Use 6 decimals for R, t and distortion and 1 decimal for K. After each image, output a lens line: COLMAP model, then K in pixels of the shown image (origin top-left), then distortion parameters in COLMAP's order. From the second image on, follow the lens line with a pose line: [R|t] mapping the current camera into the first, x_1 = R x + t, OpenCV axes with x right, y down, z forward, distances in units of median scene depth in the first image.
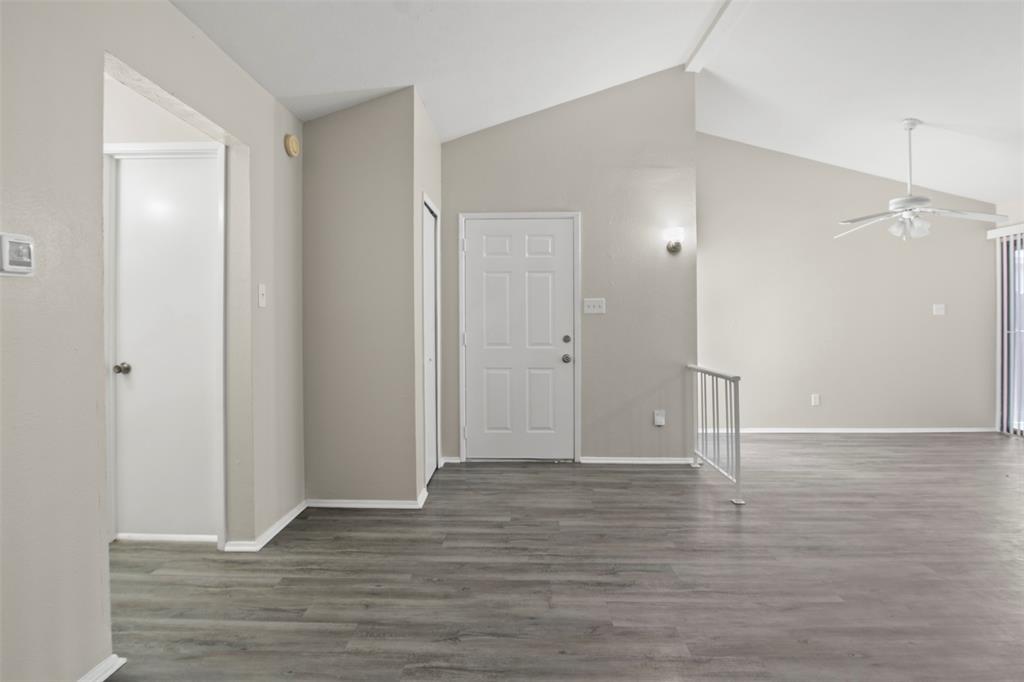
lens RADIAL K [[512.4, 0, 510.5], [0, 512.4, 322.9], [0, 0, 1]] dist [-0.016238, -0.005437]
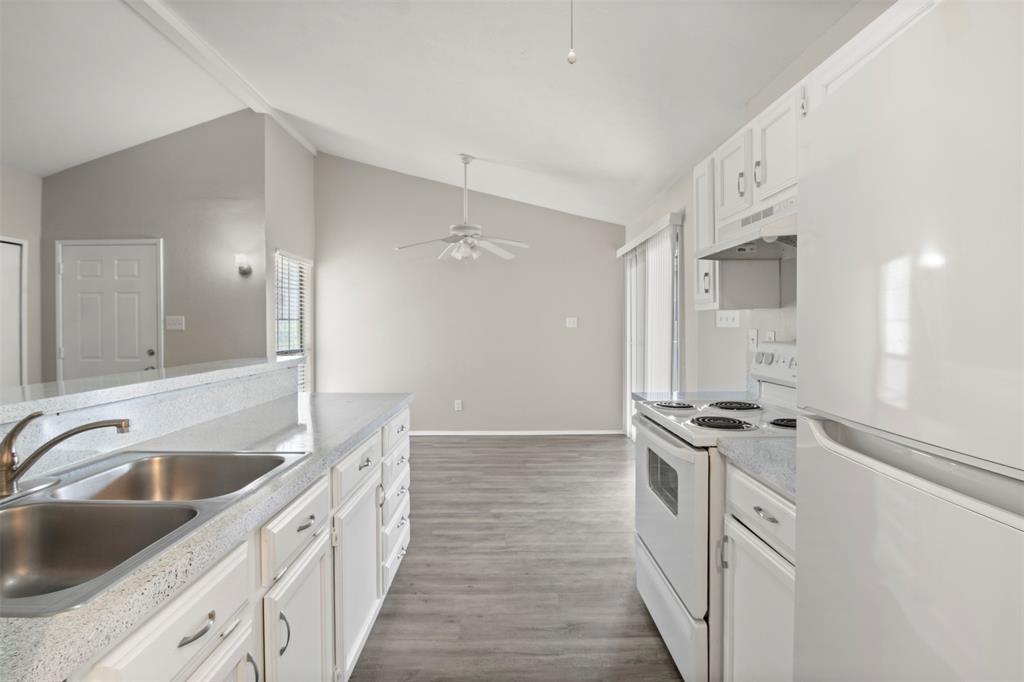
lens RADIAL K [[512.4, 0, 510.5], [0, 512.4, 322.9], [0, 0, 1]] dist [-0.016238, -0.005437]
pose [[0.999427, -0.002214, 0.033776, 0.854903], [0.002265, 0.999996, -0.001482, -0.030077], [-0.033772, 0.001558, 0.999428, -0.133192]]
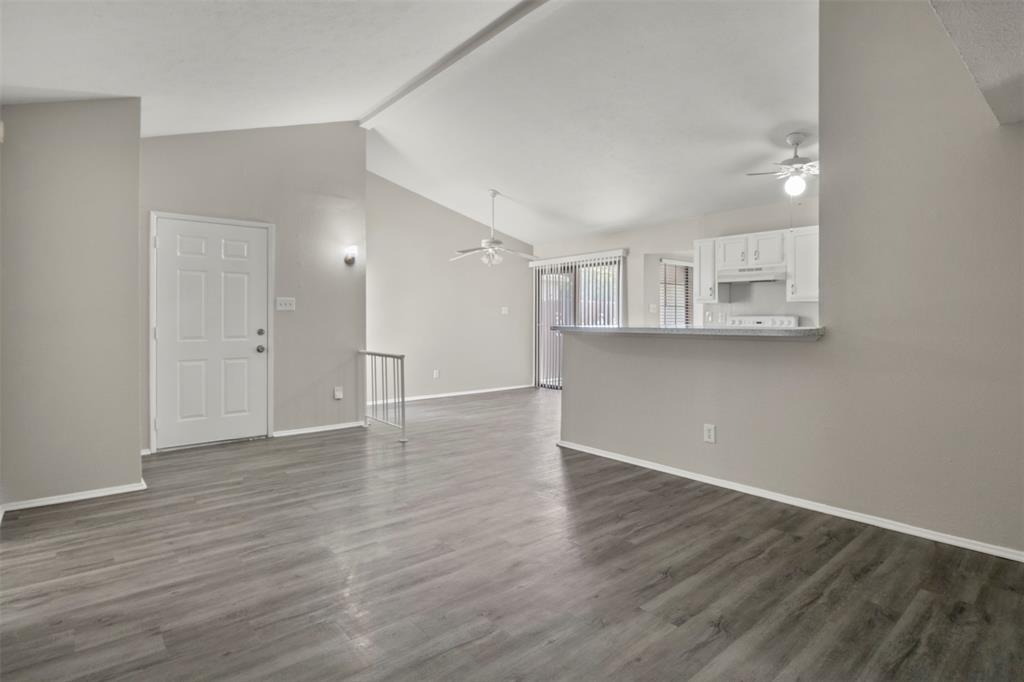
lens RADIAL K [[515.5, 0, 508.6], [0, 515.5, 318.0], [0, 0, 1]] dist [-0.017300, -0.004659]
pose [[0.749128, 0.004472, 0.662410, -0.239375], [-0.003597, 0.999990, -0.002683, 0.000664], [-0.662415, -0.000373, 0.749137, -0.240934]]
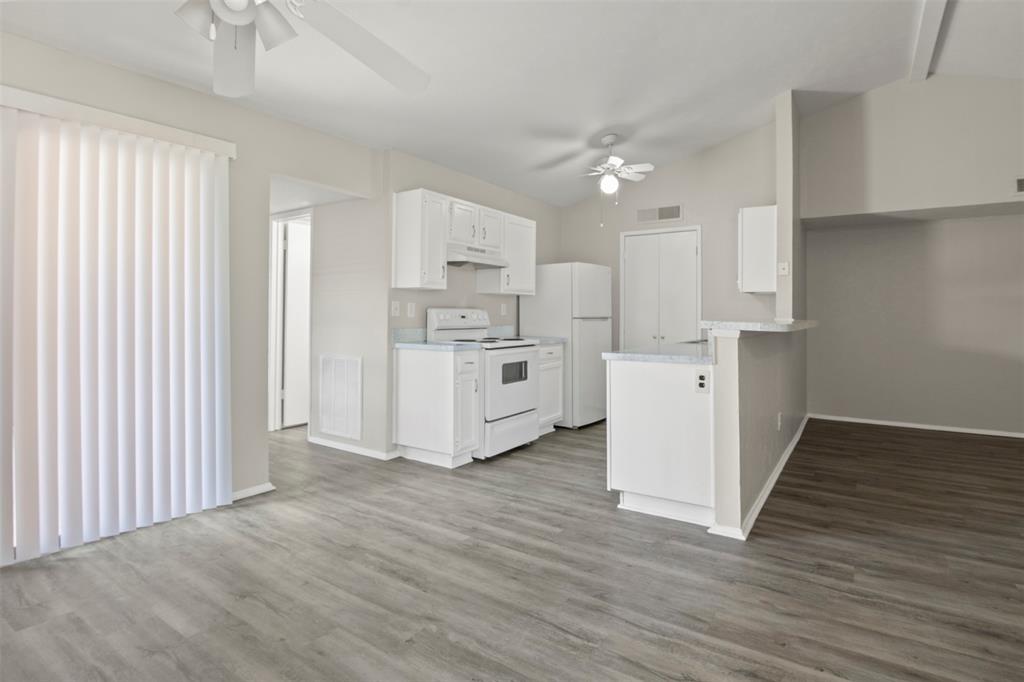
lens RADIAL K [[519.8, 0, 510.1], [0, 519.8, 306.5], [0, 0, 1]] dist [-0.018117, -0.002563]
pose [[-0.837882, 0.007046, 0.545805, 0.467388], [-0.002765, 0.999849, -0.017153, 0.003747], [-0.545844, -0.015881, -0.837736, 1.184606]]
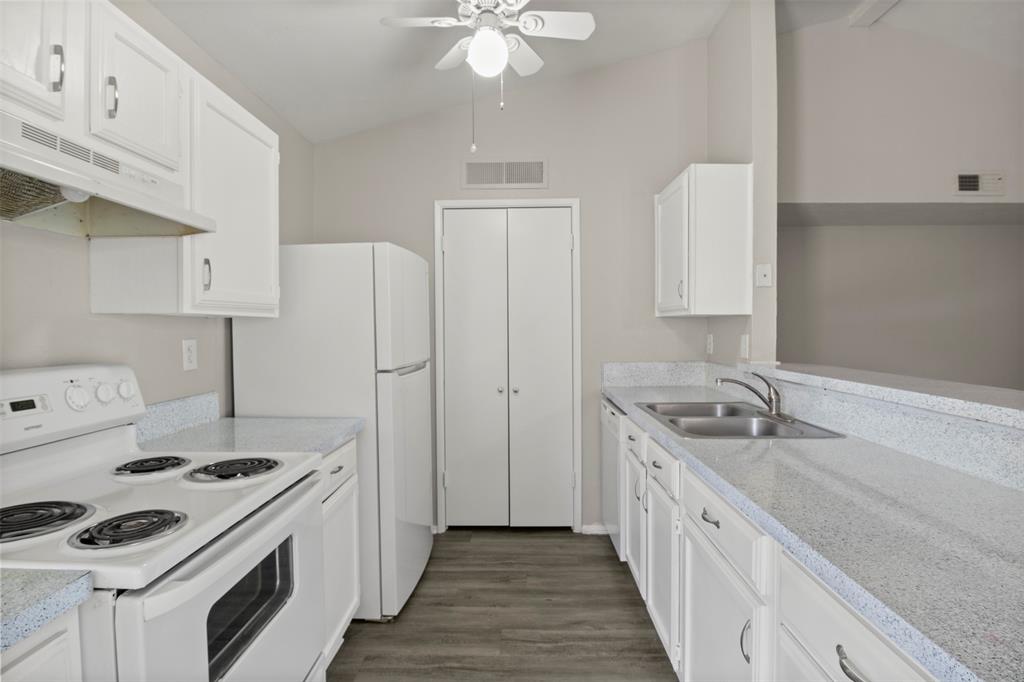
lens RADIAL K [[512.0, 0, 511.0], [0, 512.0, 336.6], [0, 0, 1]] dist [-0.020839, -0.000117]
pose [[-0.999956, 0.009177, 0.001904, 0.870273], [0.009206, 0.999830, 0.015980, -0.032547], [-0.001757, 0.015997, -0.999871, 0.605038]]
